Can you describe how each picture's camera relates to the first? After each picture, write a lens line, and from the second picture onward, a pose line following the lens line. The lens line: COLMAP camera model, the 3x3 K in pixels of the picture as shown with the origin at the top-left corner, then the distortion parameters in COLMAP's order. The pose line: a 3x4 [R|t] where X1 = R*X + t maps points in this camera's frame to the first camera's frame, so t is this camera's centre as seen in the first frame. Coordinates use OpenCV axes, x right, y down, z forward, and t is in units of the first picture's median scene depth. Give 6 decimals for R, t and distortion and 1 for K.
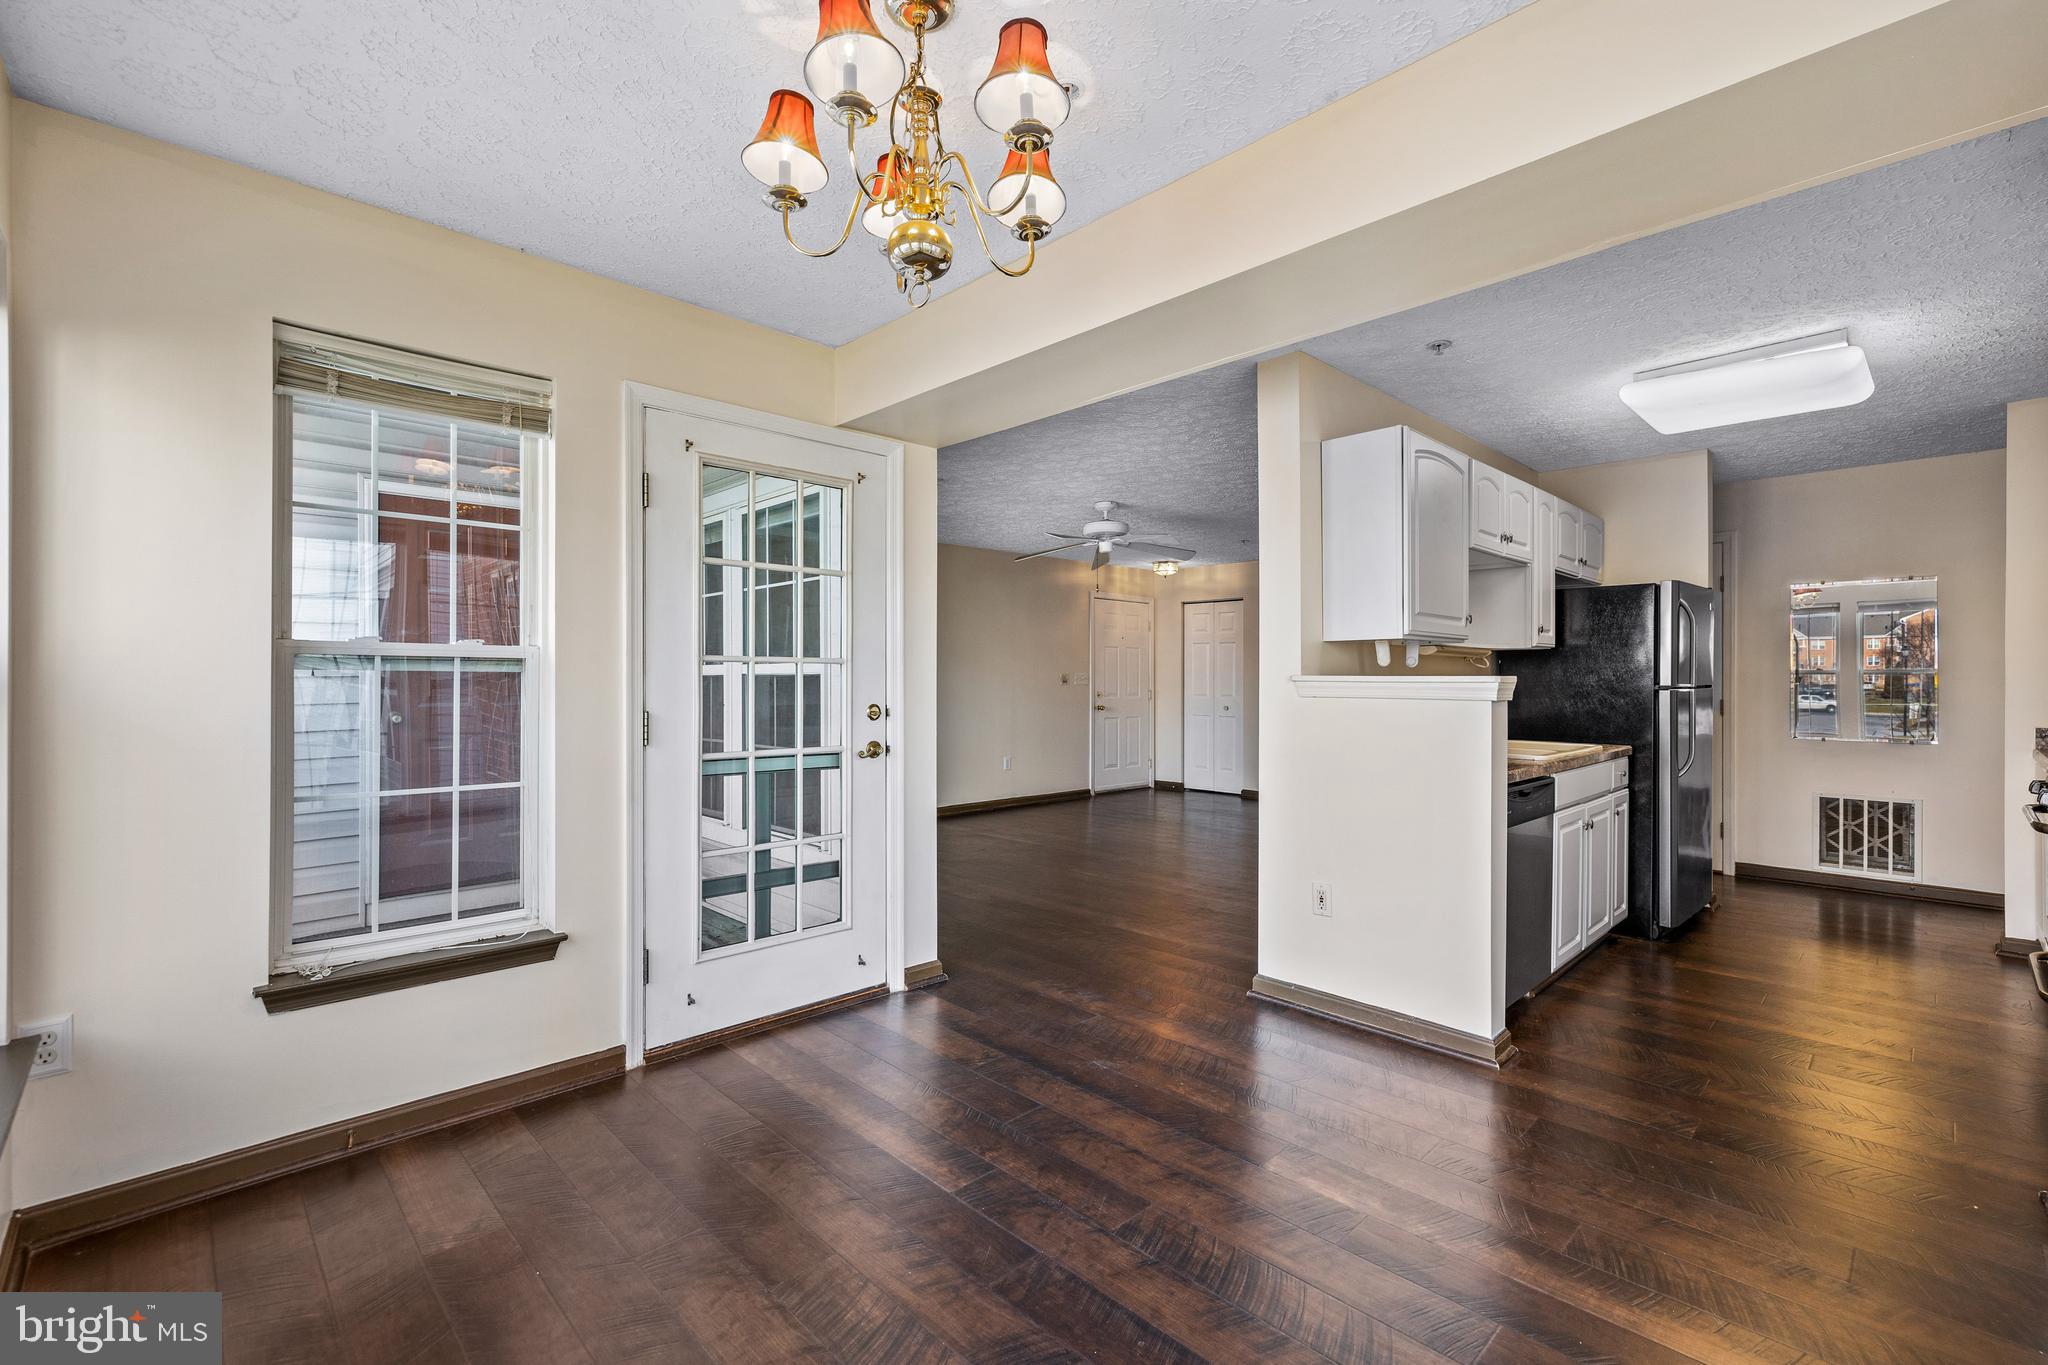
lens RADIAL K [[873.6, 0, 1030.3], [0, 873.6, 680.4], [0, 0, 1]] dist [0.002091, -0.000148]
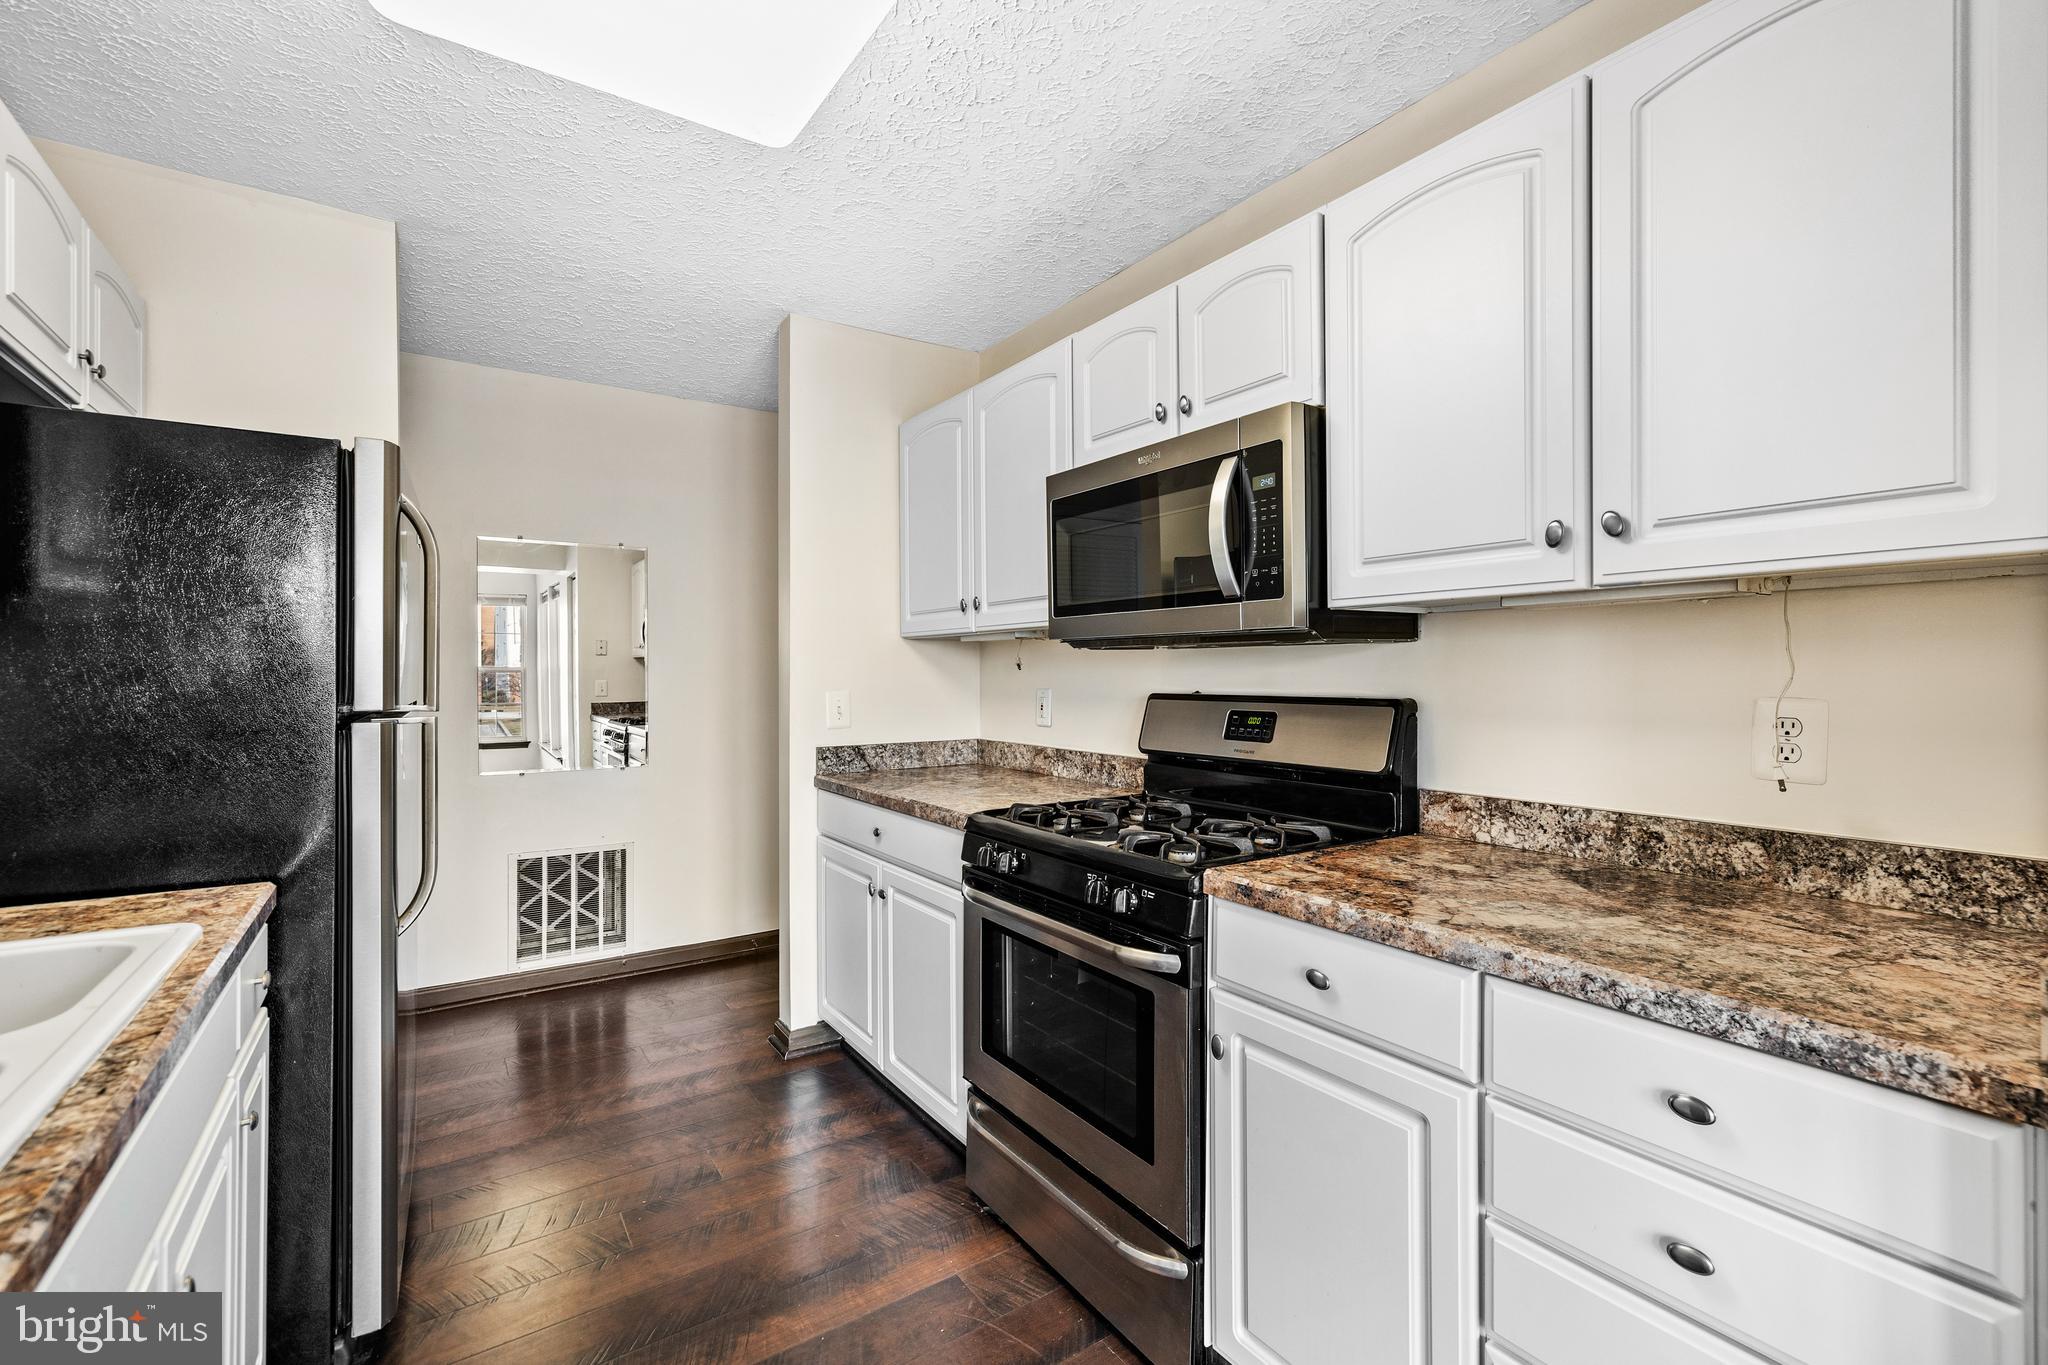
lens RADIAL K [[873.6, 0, 1033.8], [0, 873.6, 669.7], [0, 0, 1]] dist [0.002091, -0.000148]
pose [[0.155214, 0.004486, 0.987871, 0.312469], [0.003450, 0.999981, -0.005084, -0.007121], [-0.987875, 0.004197, 0.155195, 0.521709]]
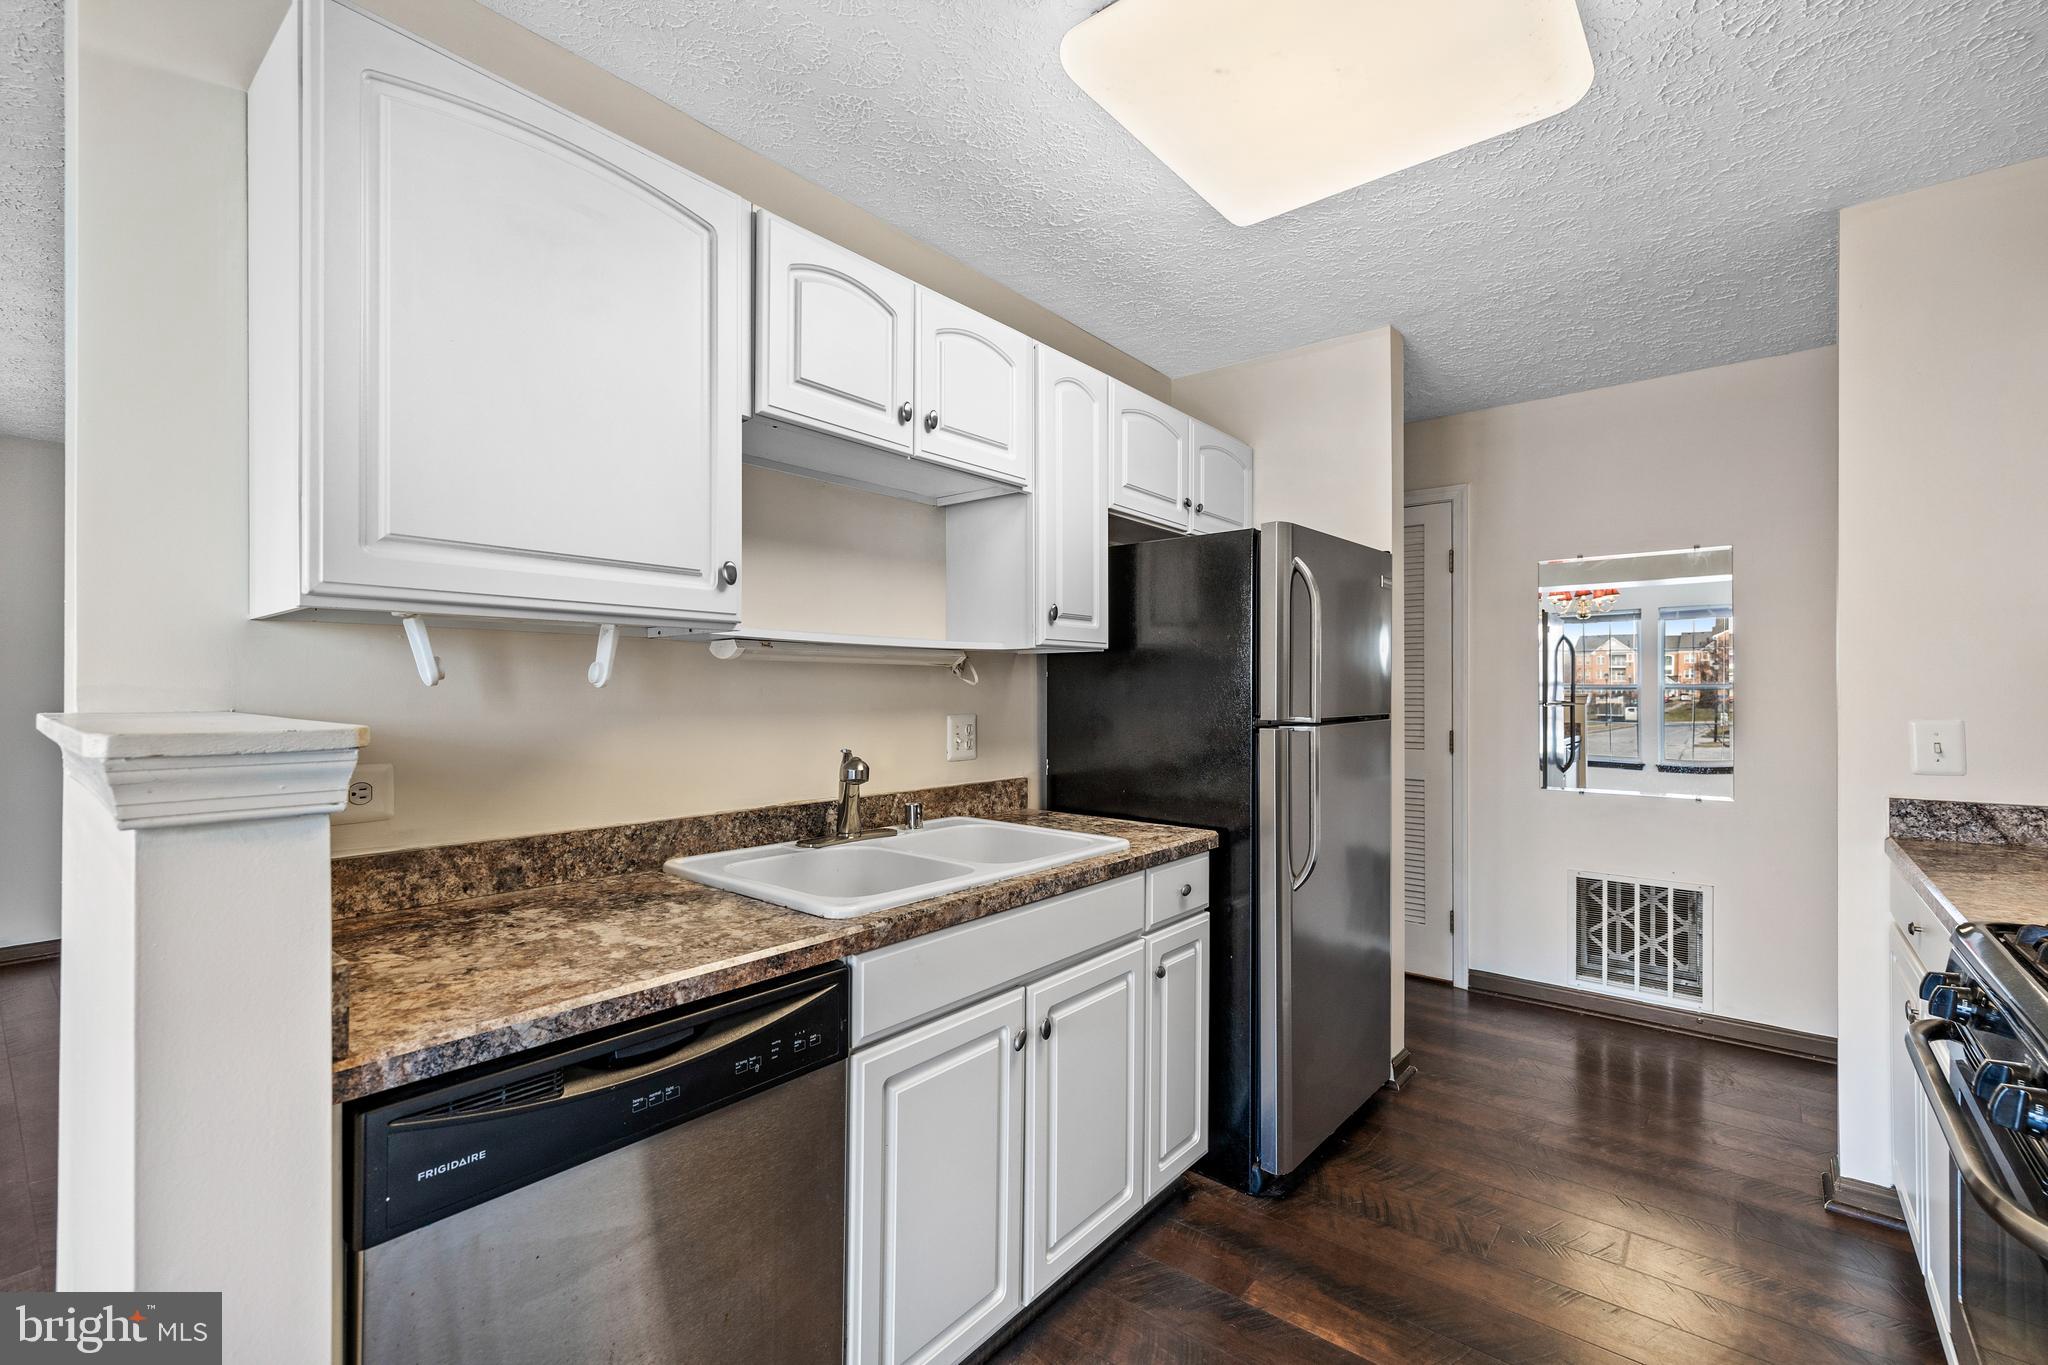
lens RADIAL K [[873.6, 0, 1021.4], [0, 873.6, 694.2], [0, 0, 1]] dist [0.002091, -0.000148]
pose [[0.993569, -0.001631, 0.113217, 0.415307], [0.001492, 0.999998, 0.001314, -0.008606], [-0.113219, -0.001136, 0.993569, 0.392951]]
